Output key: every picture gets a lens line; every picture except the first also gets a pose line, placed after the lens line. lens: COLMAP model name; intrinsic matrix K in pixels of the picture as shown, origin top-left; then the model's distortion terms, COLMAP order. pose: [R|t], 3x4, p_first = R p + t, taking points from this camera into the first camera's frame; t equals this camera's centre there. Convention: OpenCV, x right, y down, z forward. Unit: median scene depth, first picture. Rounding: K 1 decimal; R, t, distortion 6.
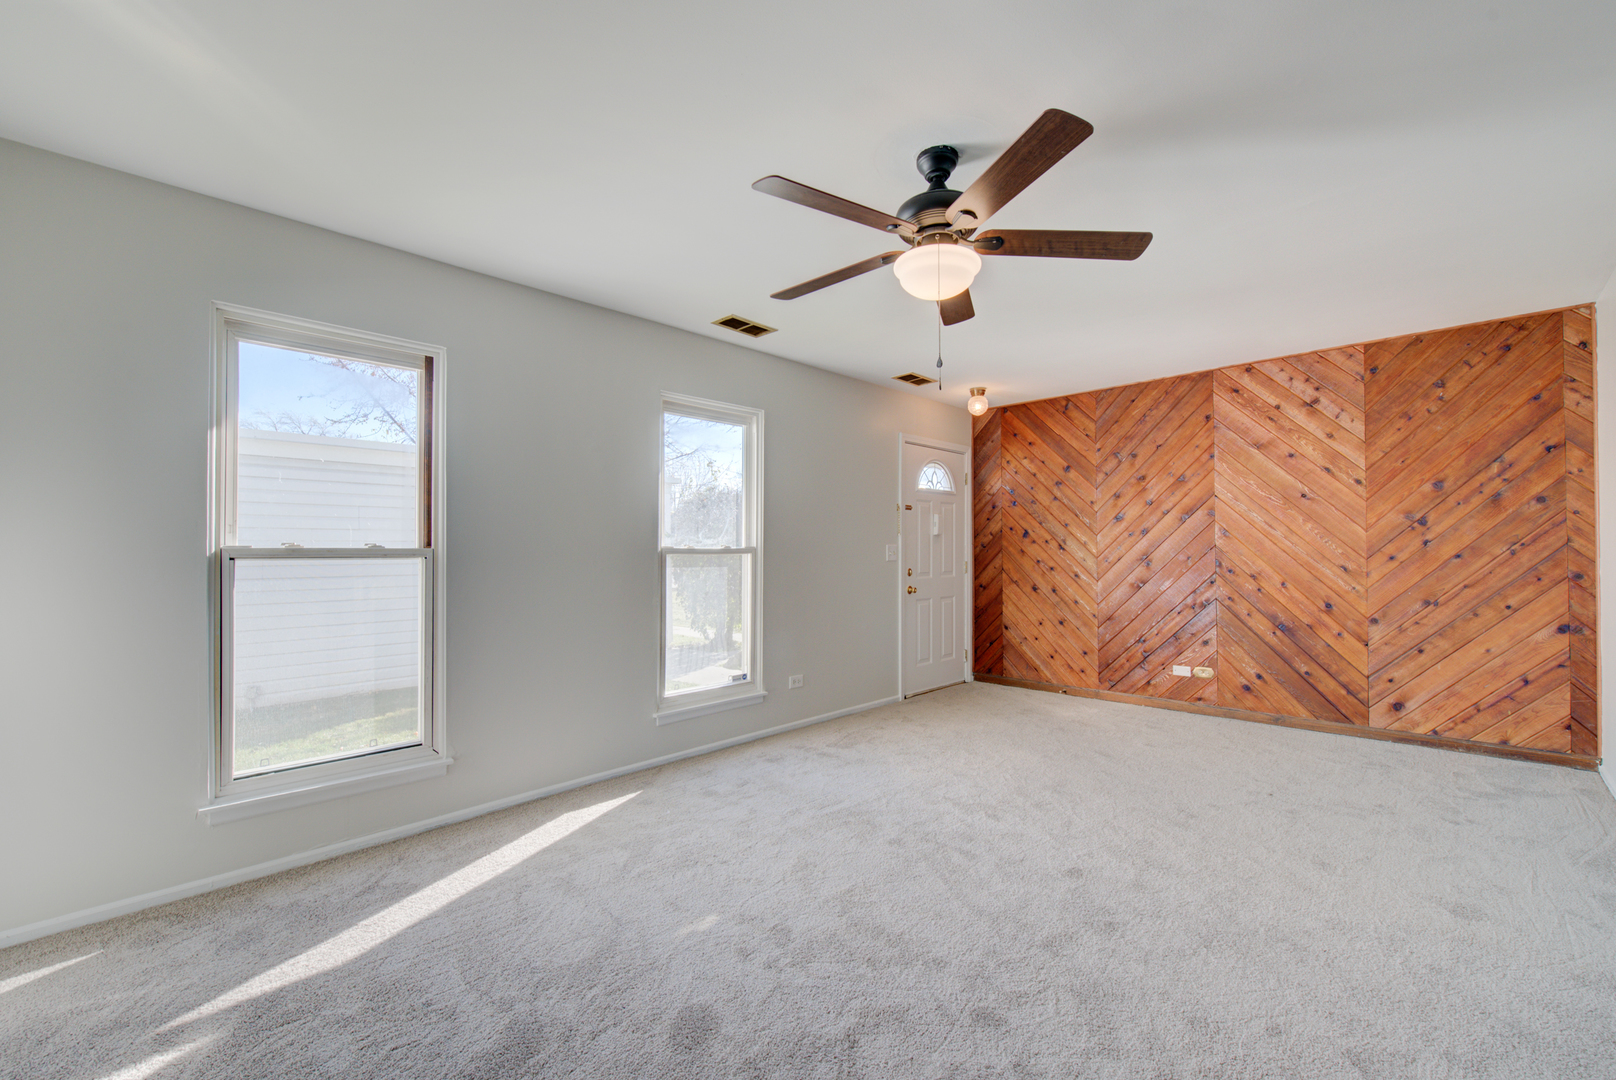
lens RADIAL K [[664.3, 0, 842.9], [0, 664.3, 546.0], [0, 0, 1]] dist [0.001067, -0.000244]
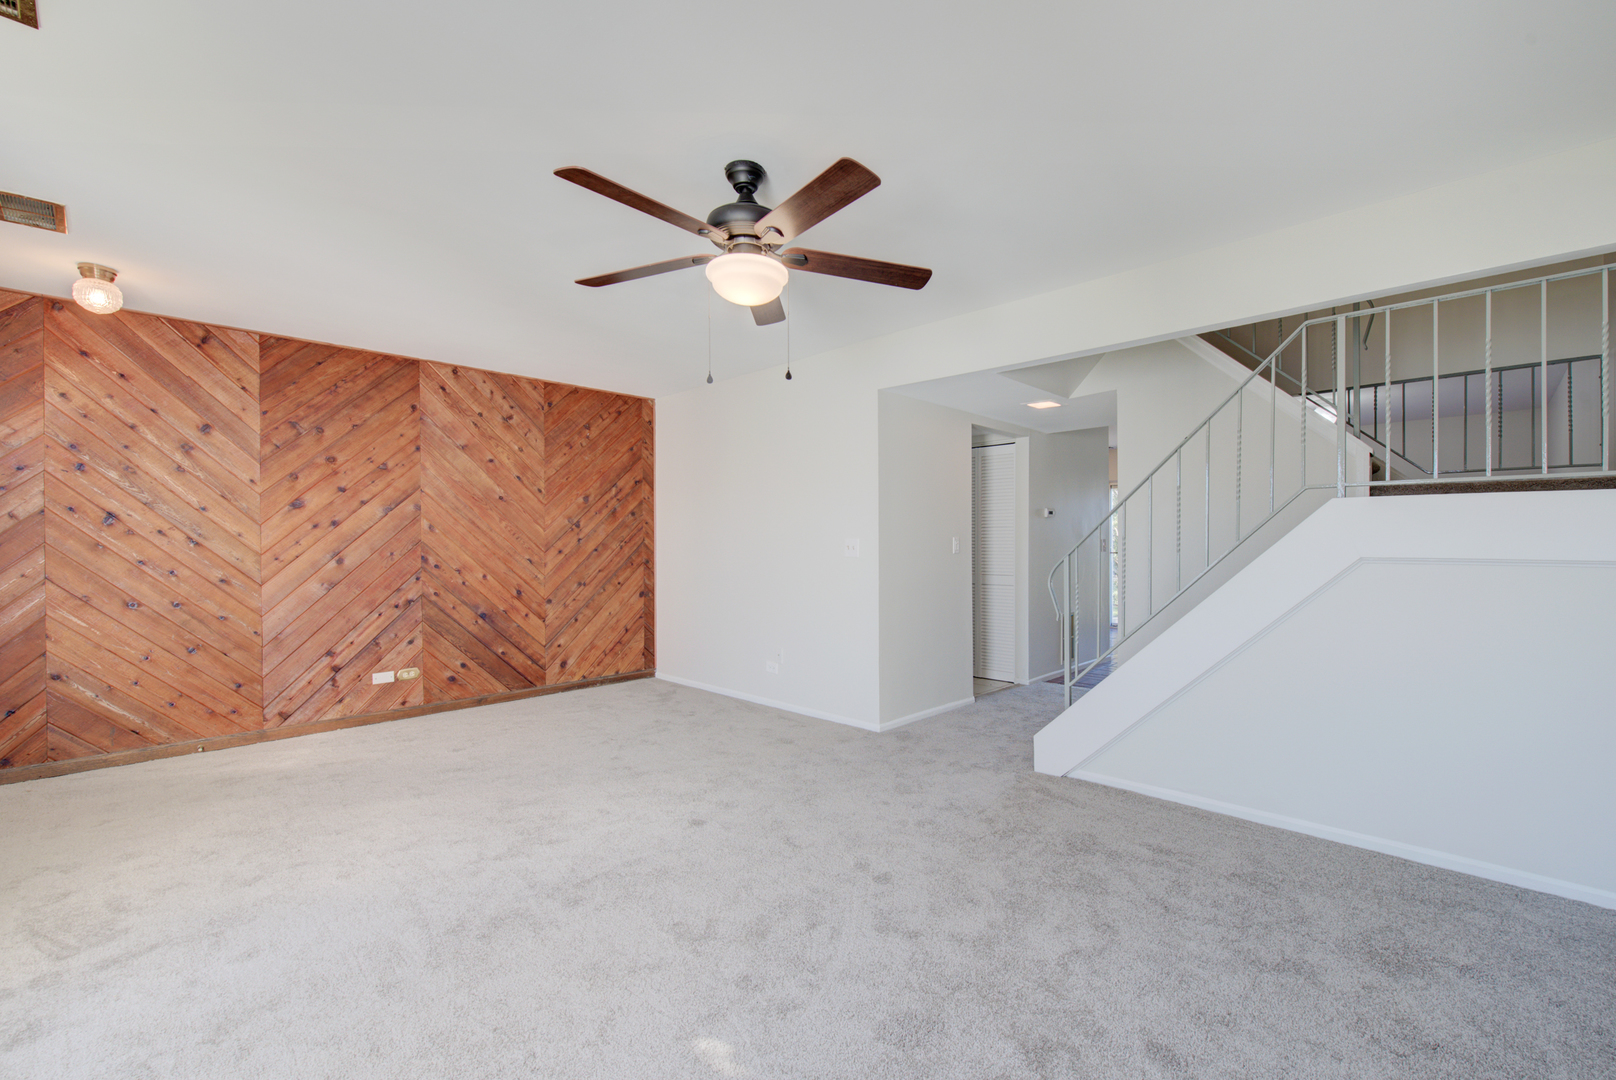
lens RADIAL K [[664.3, 0, 842.9], [0, 664.3, 546.0], [0, 0, 1]] dist [0.001067, -0.000244]
pose [[0.013366, 0.002138, 0.999908, -0.472450], [-0.005299, 0.999984, -0.002068, 0.006580], [-0.999897, -0.005271, 0.013377, 0.428401]]
